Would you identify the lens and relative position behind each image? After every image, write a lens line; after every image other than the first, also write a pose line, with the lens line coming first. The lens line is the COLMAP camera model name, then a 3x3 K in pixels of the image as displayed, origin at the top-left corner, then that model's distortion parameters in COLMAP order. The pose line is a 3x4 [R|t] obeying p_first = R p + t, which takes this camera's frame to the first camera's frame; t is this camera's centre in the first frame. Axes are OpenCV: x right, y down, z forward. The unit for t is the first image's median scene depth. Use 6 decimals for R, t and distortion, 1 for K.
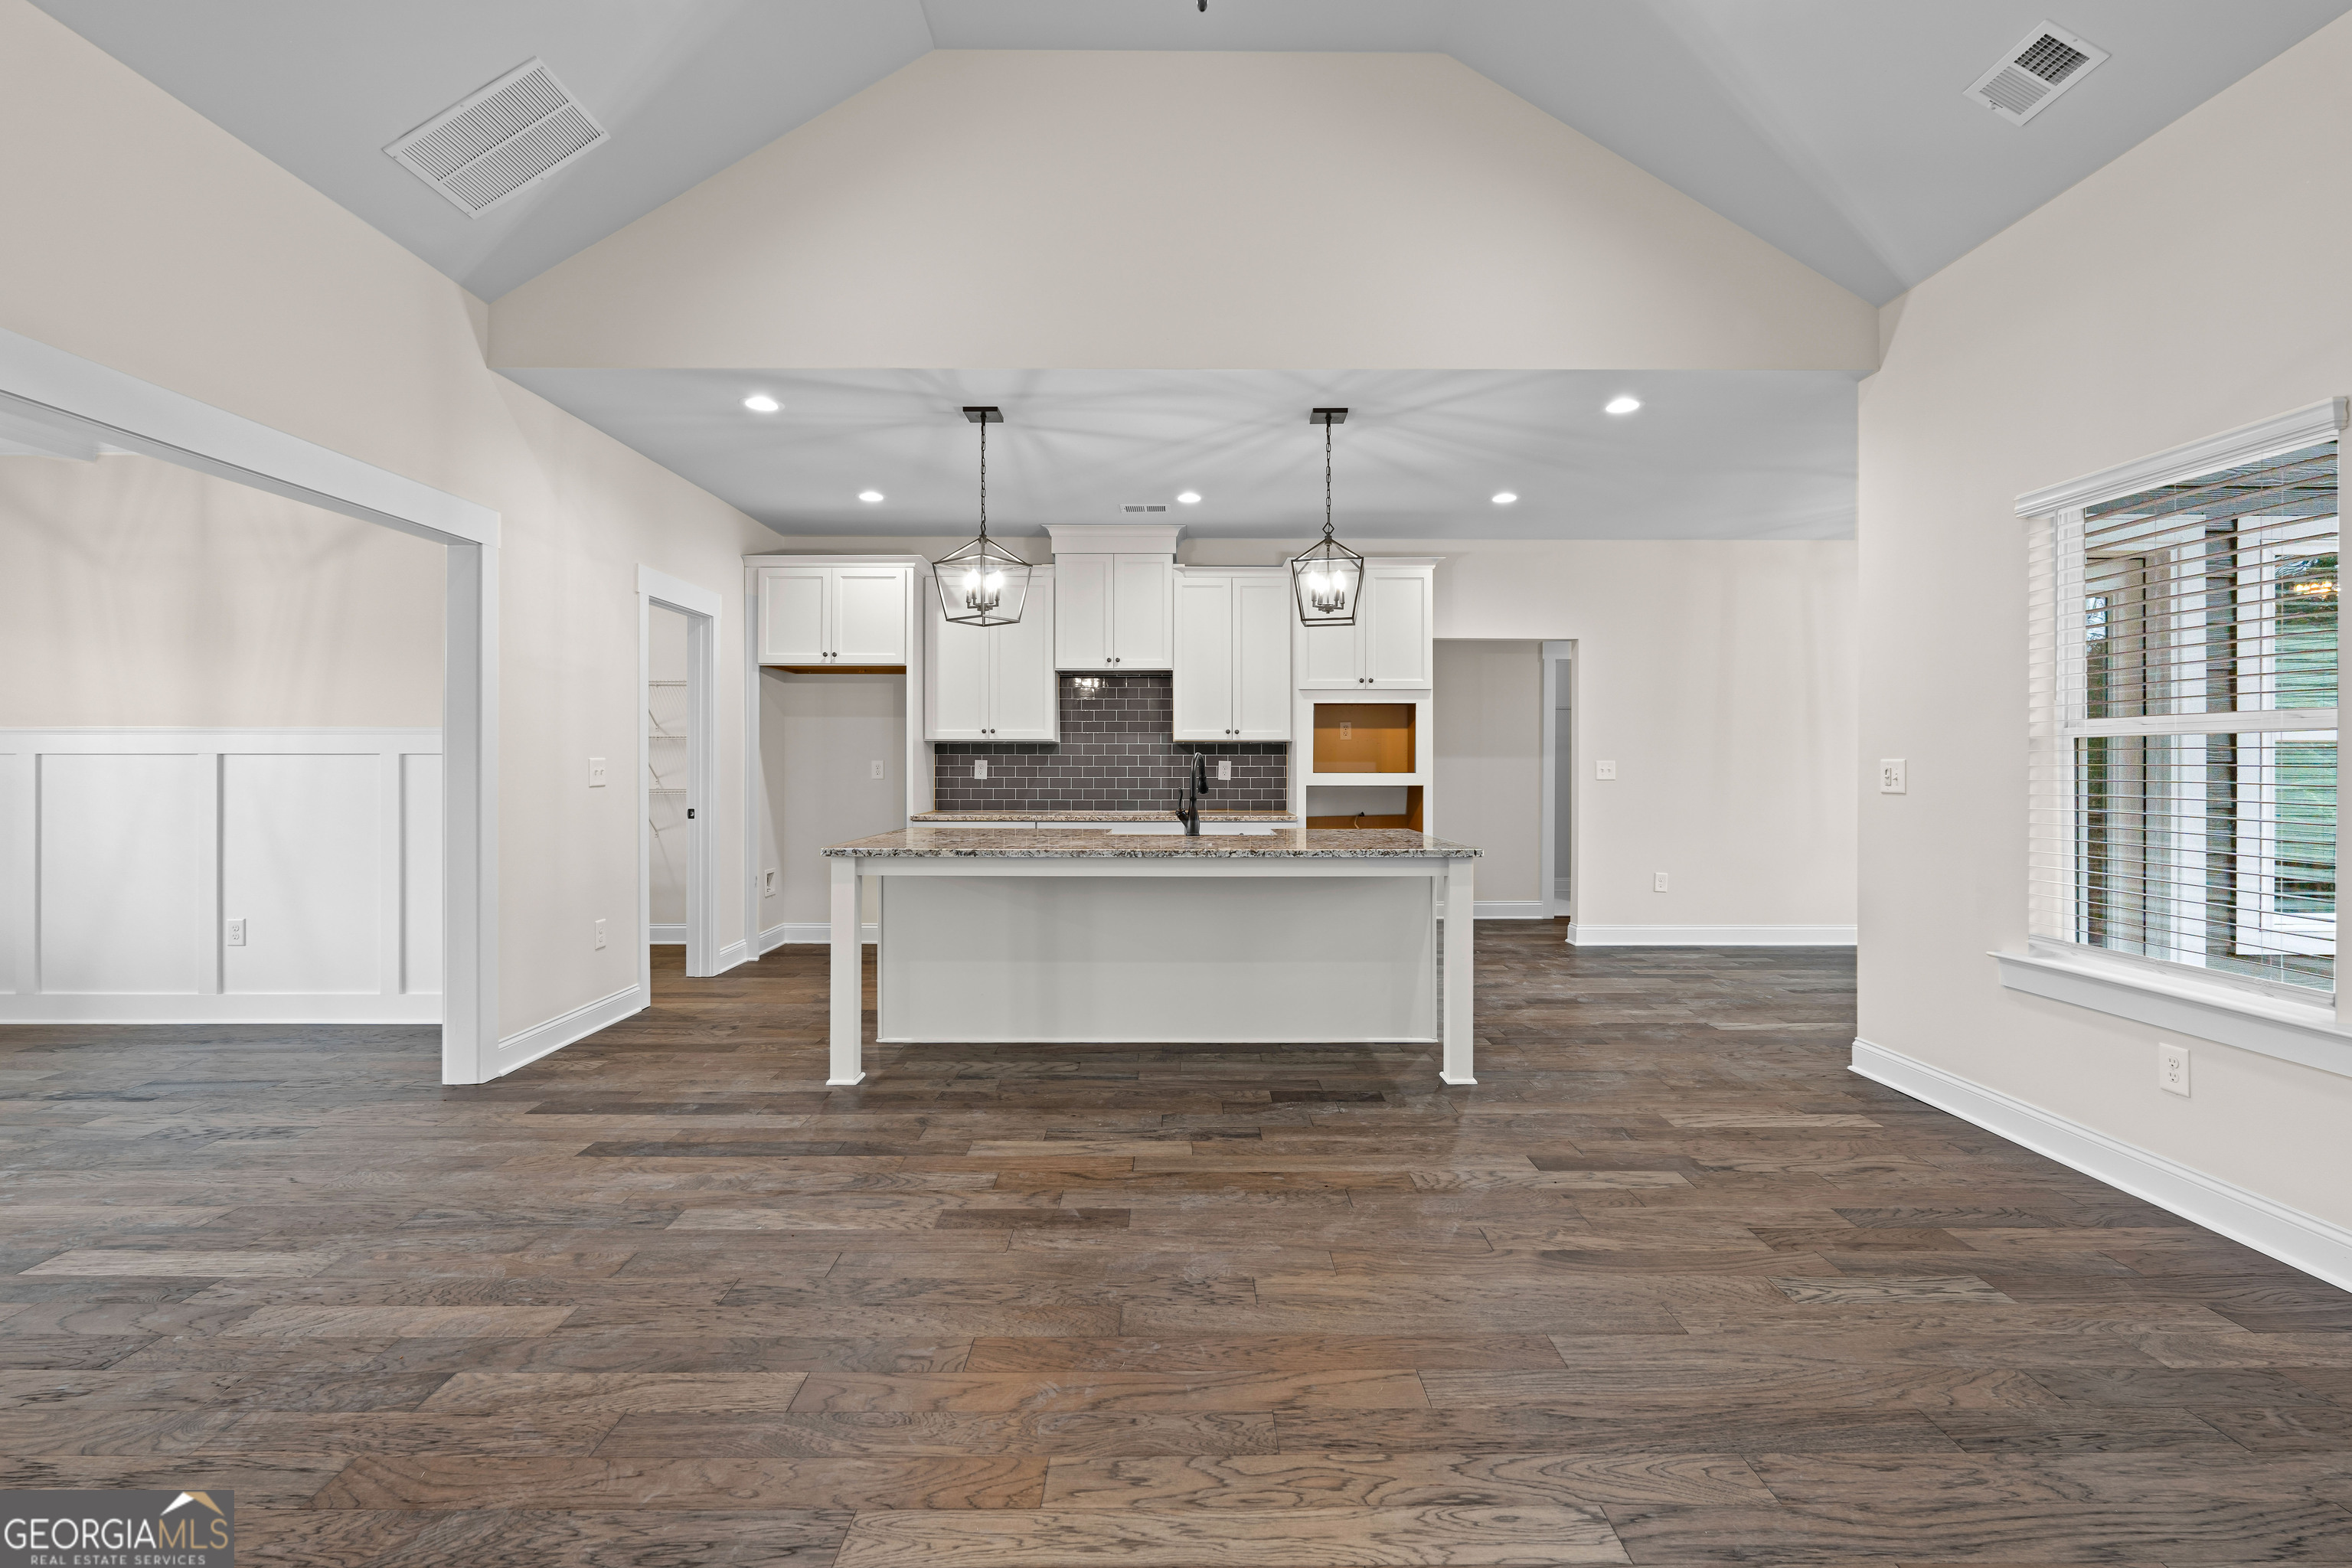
lens RADIAL K [[1041.5, 0, 1183.8], [0, 1041.5, 760.1], [0, 0, 1]] dist [-0.006524, 0.000345]
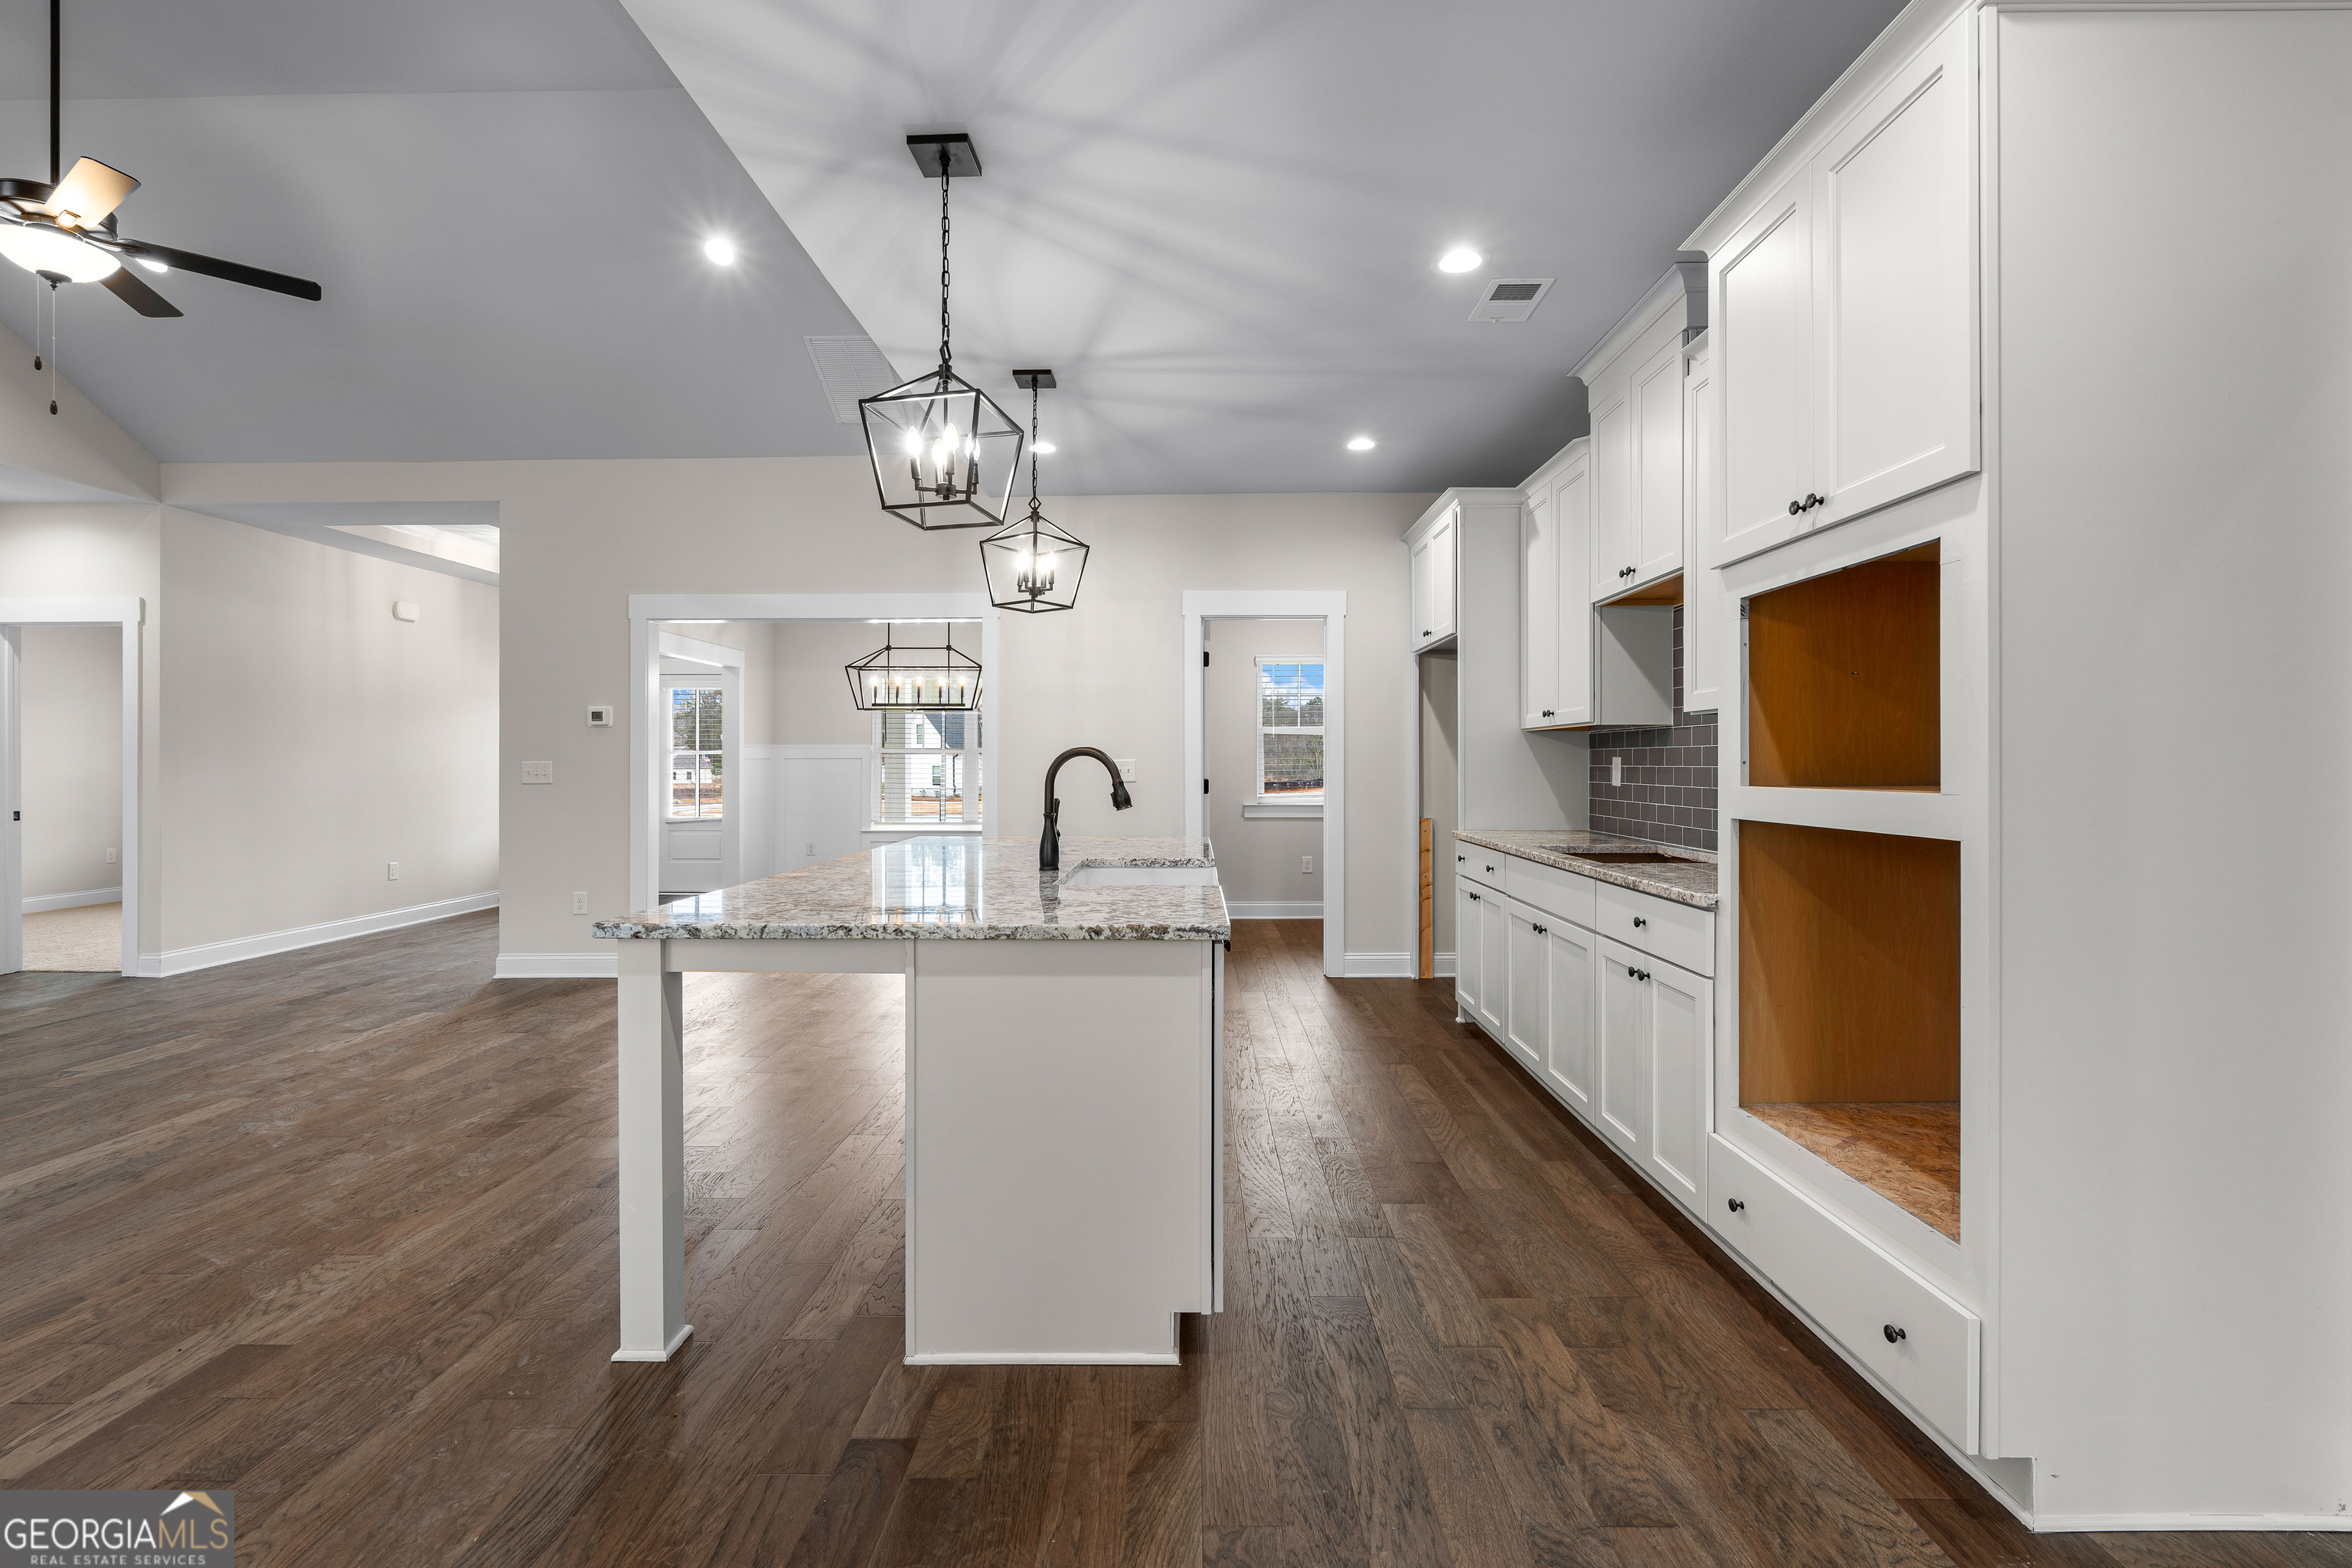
lens RADIAL K [[1041.5, 0, 1182.7], [0, 1041.5, 764.8], [0, 0, 1]] dist [-0.006524, 0.000345]
pose [[-0.023390, 0.001398, -0.999725, 1.000966], [0.007206, 0.999973, 0.001229, 0.005143], [0.999700, -0.007176, -0.023400, 1.616067]]
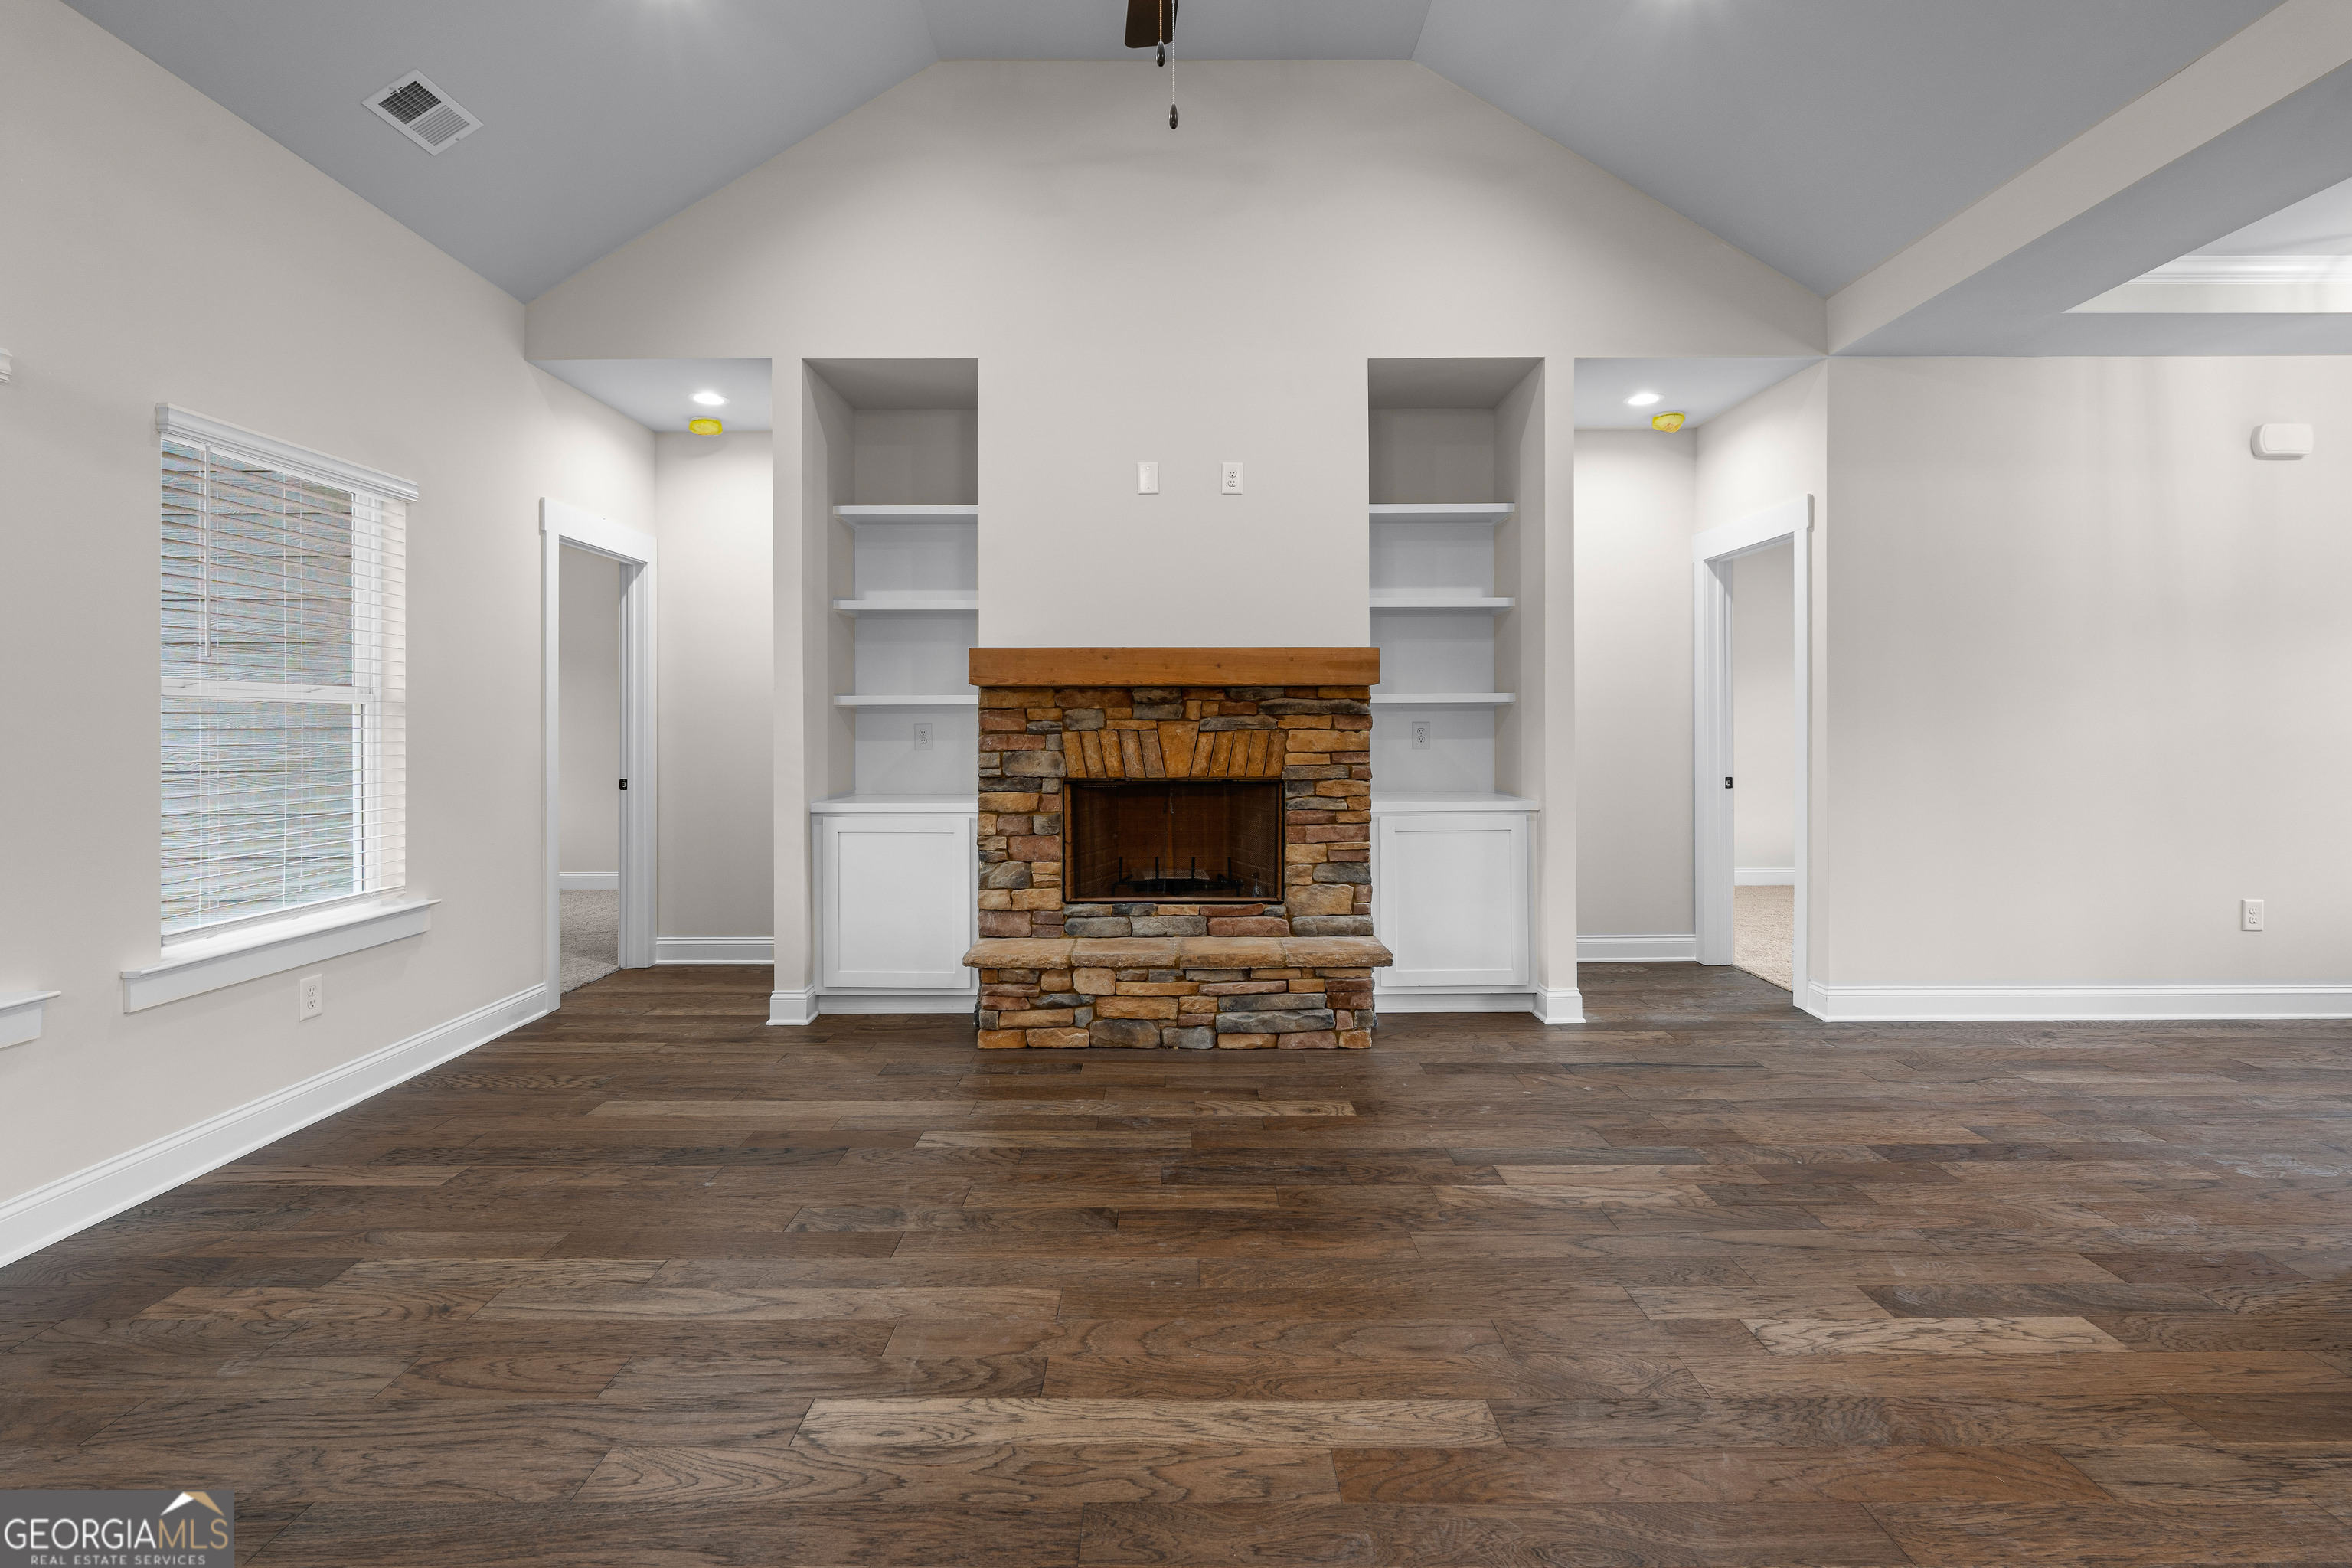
lens RADIAL K [[1041.5, 0, 1168.0], [0, 1041.5, 722.6], [0, 0, 1]] dist [-0.006524, 0.000345]
pose [[-0.999802, 0.002597, 0.019753, 0.000795], [0.002424, 0.999958, -0.008790, 0.004268], [-0.019775, -0.008740, -0.999766, 1.084007]]
